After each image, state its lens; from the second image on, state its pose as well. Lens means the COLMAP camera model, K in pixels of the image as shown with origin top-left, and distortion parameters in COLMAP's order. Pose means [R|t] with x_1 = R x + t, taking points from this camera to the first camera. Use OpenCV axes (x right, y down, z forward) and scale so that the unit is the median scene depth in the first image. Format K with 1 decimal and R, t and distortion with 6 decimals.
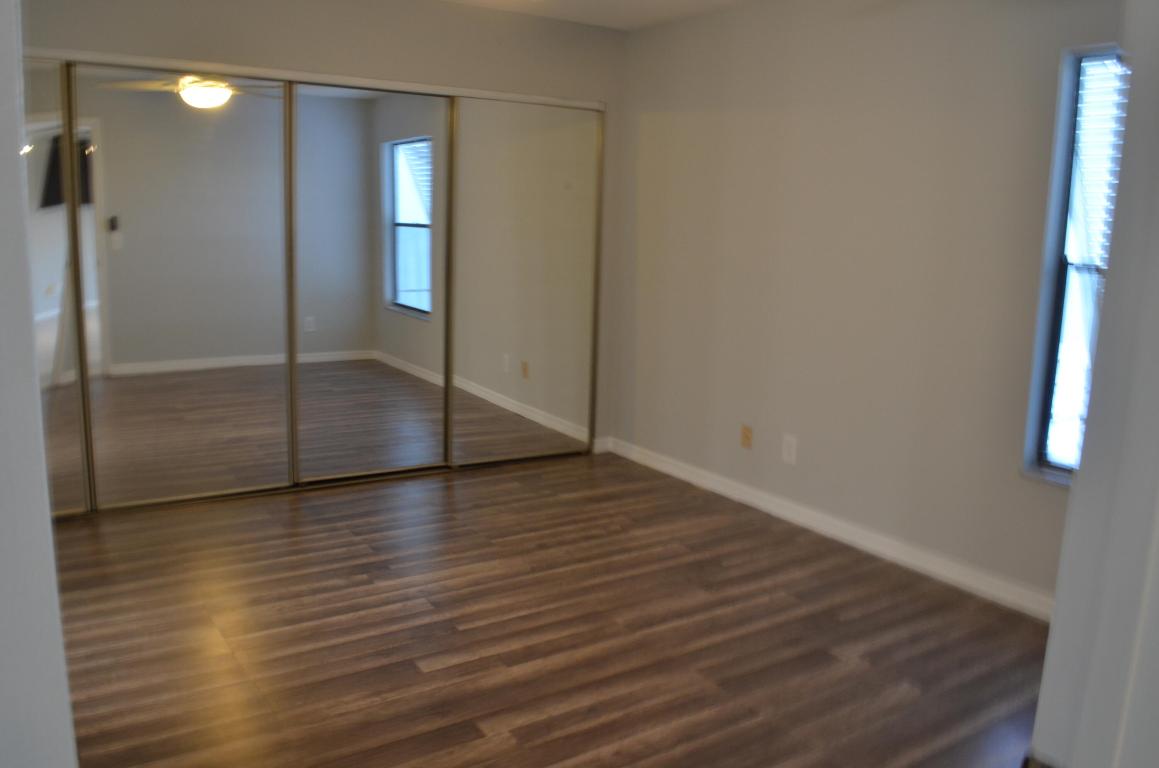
lens RADIAL K [[913.8, 0, 576.7], [0, 913.8, 380.9], [0, 0, 1]] dist [-0.087031, -0.004318]
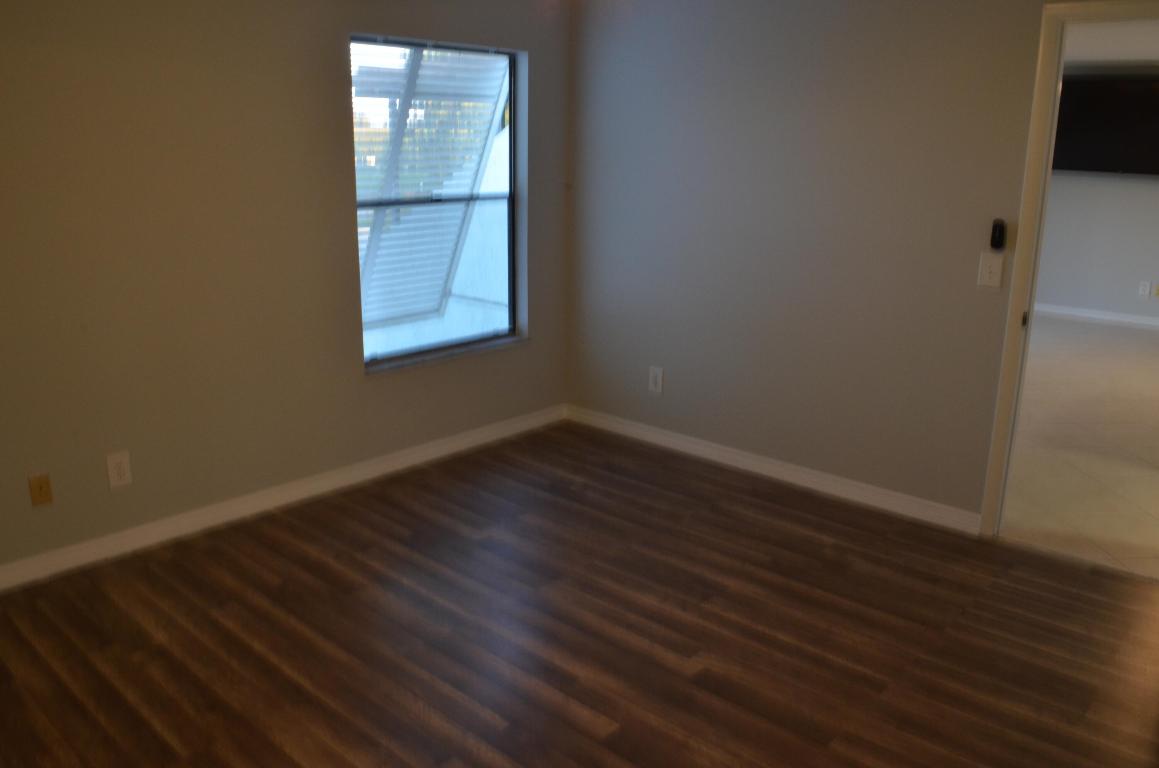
lens RADIAL K [[913.8, 0, 579.9], [0, 913.8, 384.5], [0, 0, 1]] dist [-0.087031, -0.004318]
pose [[-0.236713, -0.284510, 0.928989, -0.925058], [0.159649, 0.931777, 0.326043, -0.302494], [-0.958373, 0.225491, -0.175142, 1.156207]]
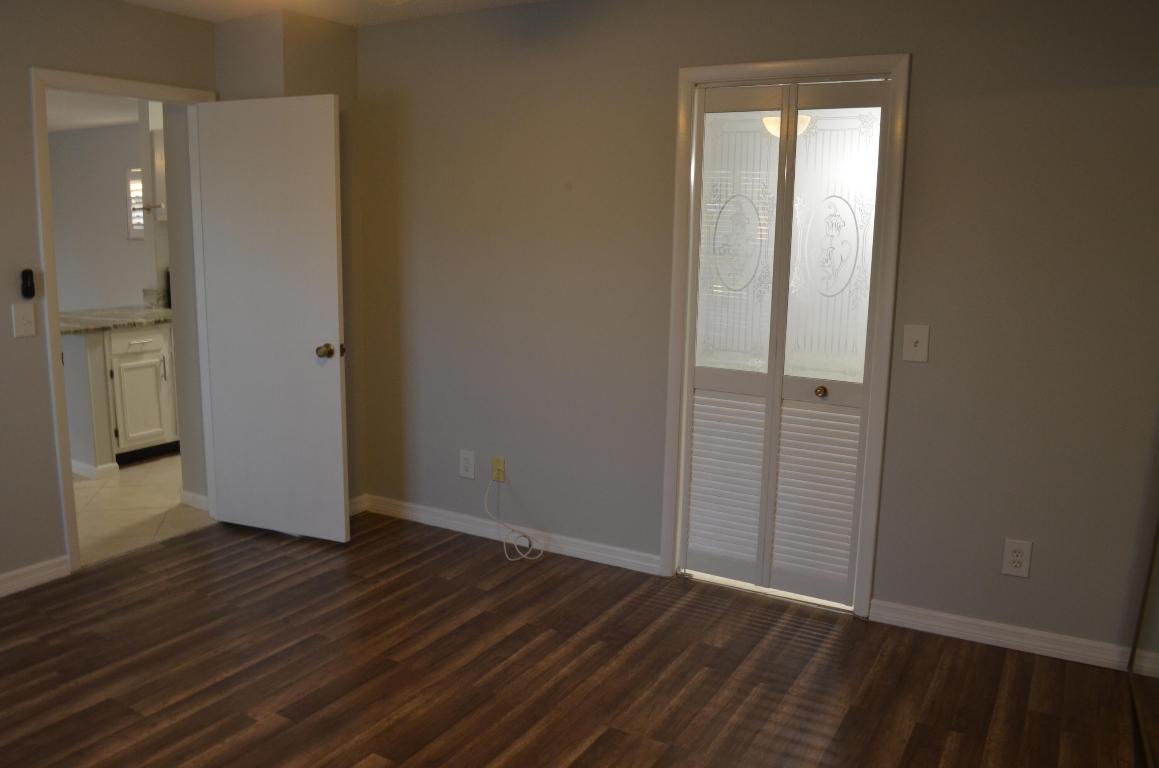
lens RADIAL K [[913.8, 0, 579.6], [0, 913.8, 384.5], [0, 0, 1]] dist [-0.087031, -0.004318]
pose [[-0.899351, 0.035191, -0.435809, 0.028825], [-0.120755, 0.937995, 0.324936, -0.368546], [0.420222, 0.344858, -0.839337, 1.787866]]
